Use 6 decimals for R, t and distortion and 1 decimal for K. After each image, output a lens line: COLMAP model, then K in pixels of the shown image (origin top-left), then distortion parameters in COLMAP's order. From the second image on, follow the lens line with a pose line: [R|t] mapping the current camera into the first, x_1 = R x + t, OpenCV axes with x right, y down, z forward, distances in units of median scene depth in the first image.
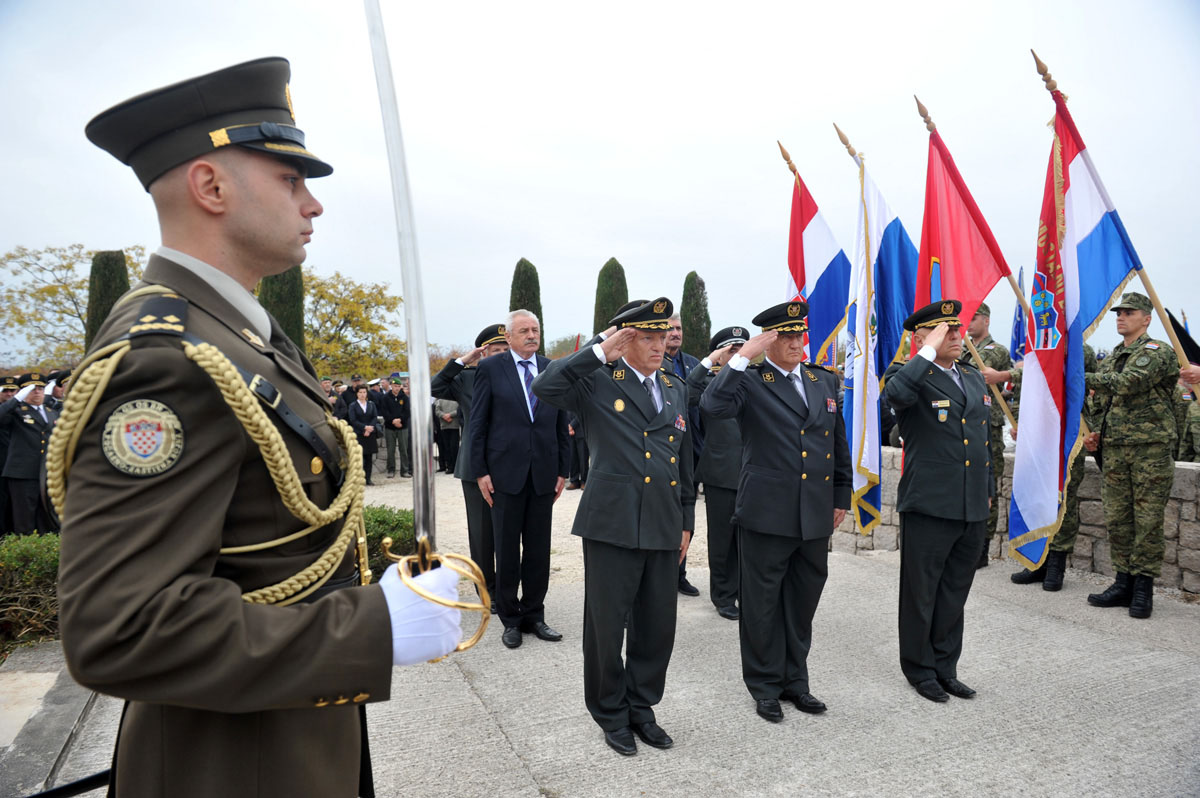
lens RADIAL K [[870.2, 0, 591.1], [0, 870.2, 406.3], [0, 0, 1]] dist [0.021979, -0.039429]
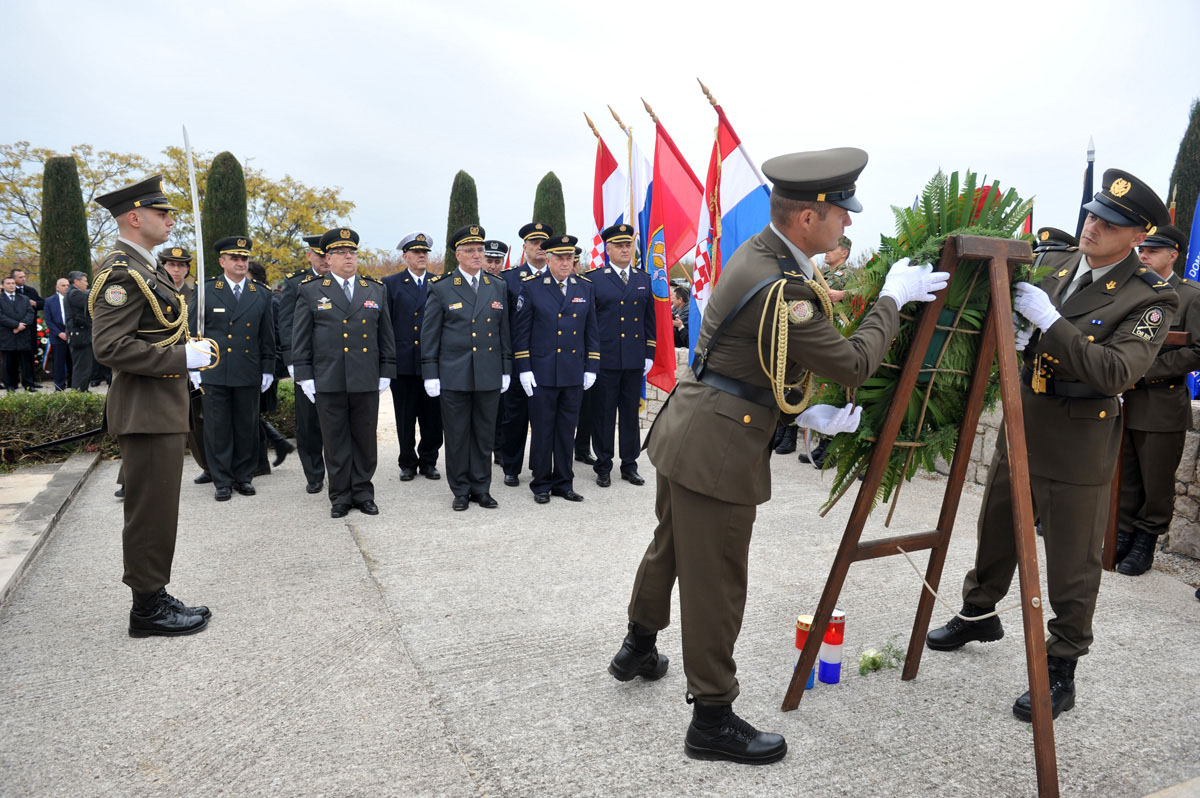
lens RADIAL K [[894.6, 0, 618.3], [0, 894.6, 402.2], [0, 0, 1]] dist [-0.043424, 0.002707]
pose [[0.997823, 0.016825, 0.063760, 0.043001], [-0.022691, 0.995461, 0.092426, 0.002797], [-0.061915, -0.093672, 0.993676, -0.090357]]
